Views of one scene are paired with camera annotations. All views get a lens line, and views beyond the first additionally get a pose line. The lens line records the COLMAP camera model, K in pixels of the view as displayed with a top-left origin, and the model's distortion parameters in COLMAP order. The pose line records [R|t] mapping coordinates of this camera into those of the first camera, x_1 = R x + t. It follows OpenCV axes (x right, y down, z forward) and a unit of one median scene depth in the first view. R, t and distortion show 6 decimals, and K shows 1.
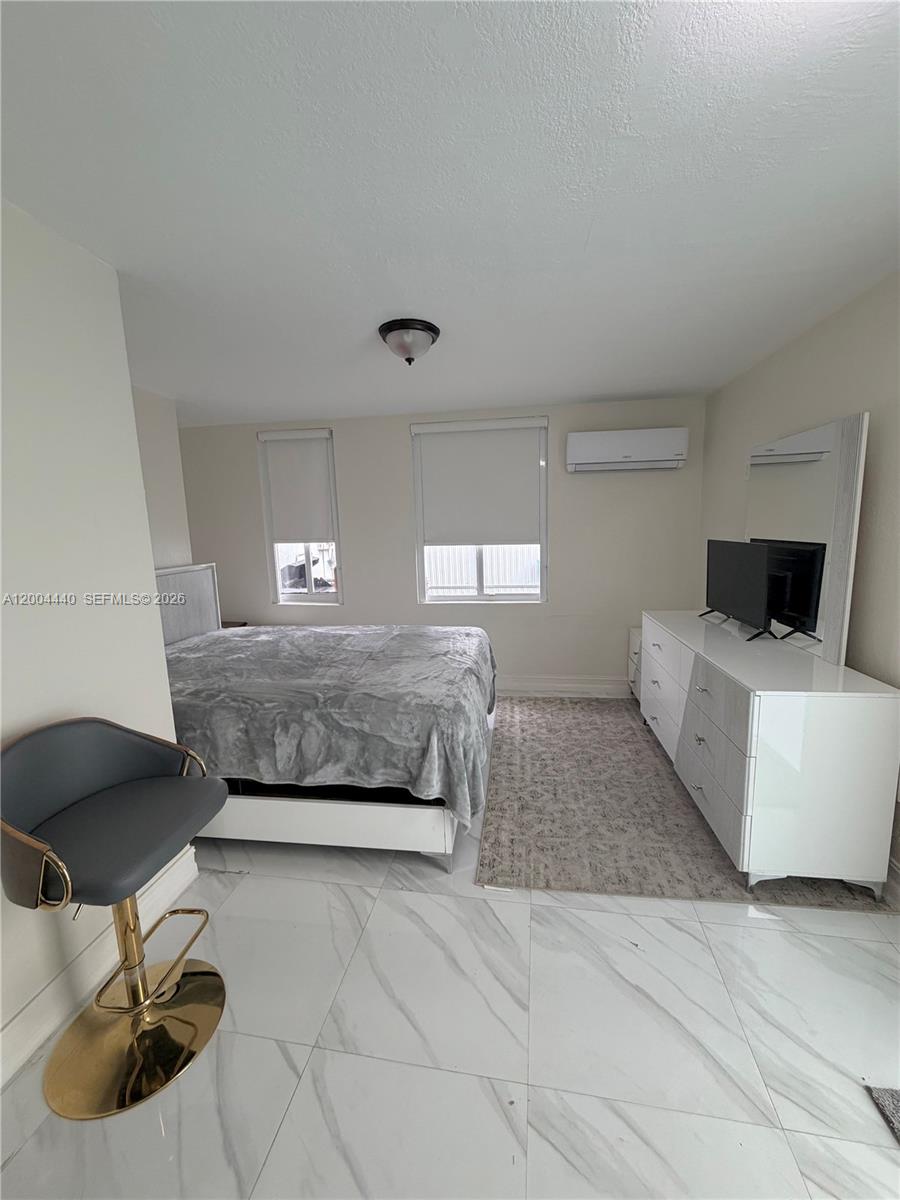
lens RADIAL K [[477.2, 0, 450.6], [0, 477.2, 596.5], [0, 0, 1]] dist [-0.001133, 0.000146]
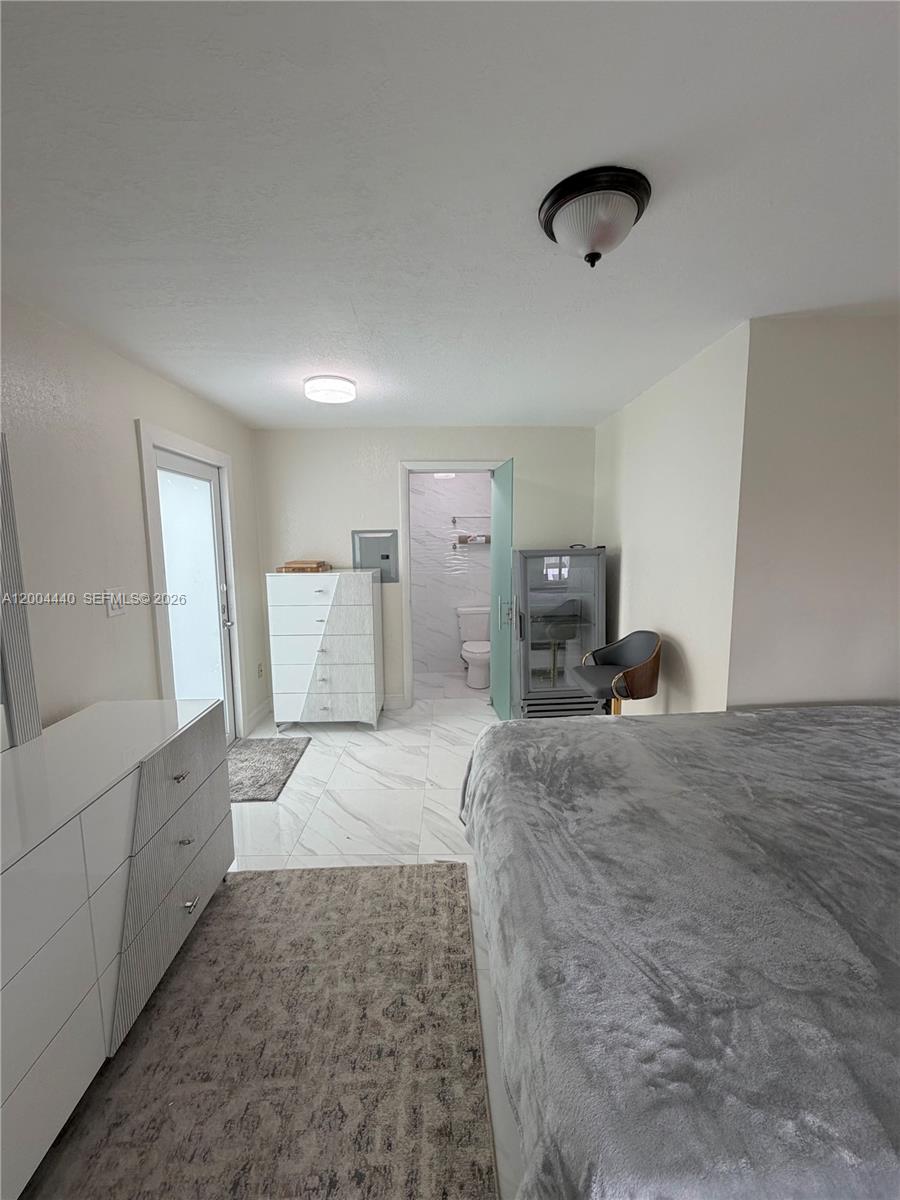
lens RADIAL K [[477.2, 0, 450.6], [0, 477.2, 596.5], [0, 0, 1]] dist [-0.001133, 0.000146]
pose [[-0.983362, 0.063033, -0.170369, 0.219653], [0.014730, 0.962449, 0.271064, -0.282555], [0.181058, 0.264044, -0.947364, 1.736905]]
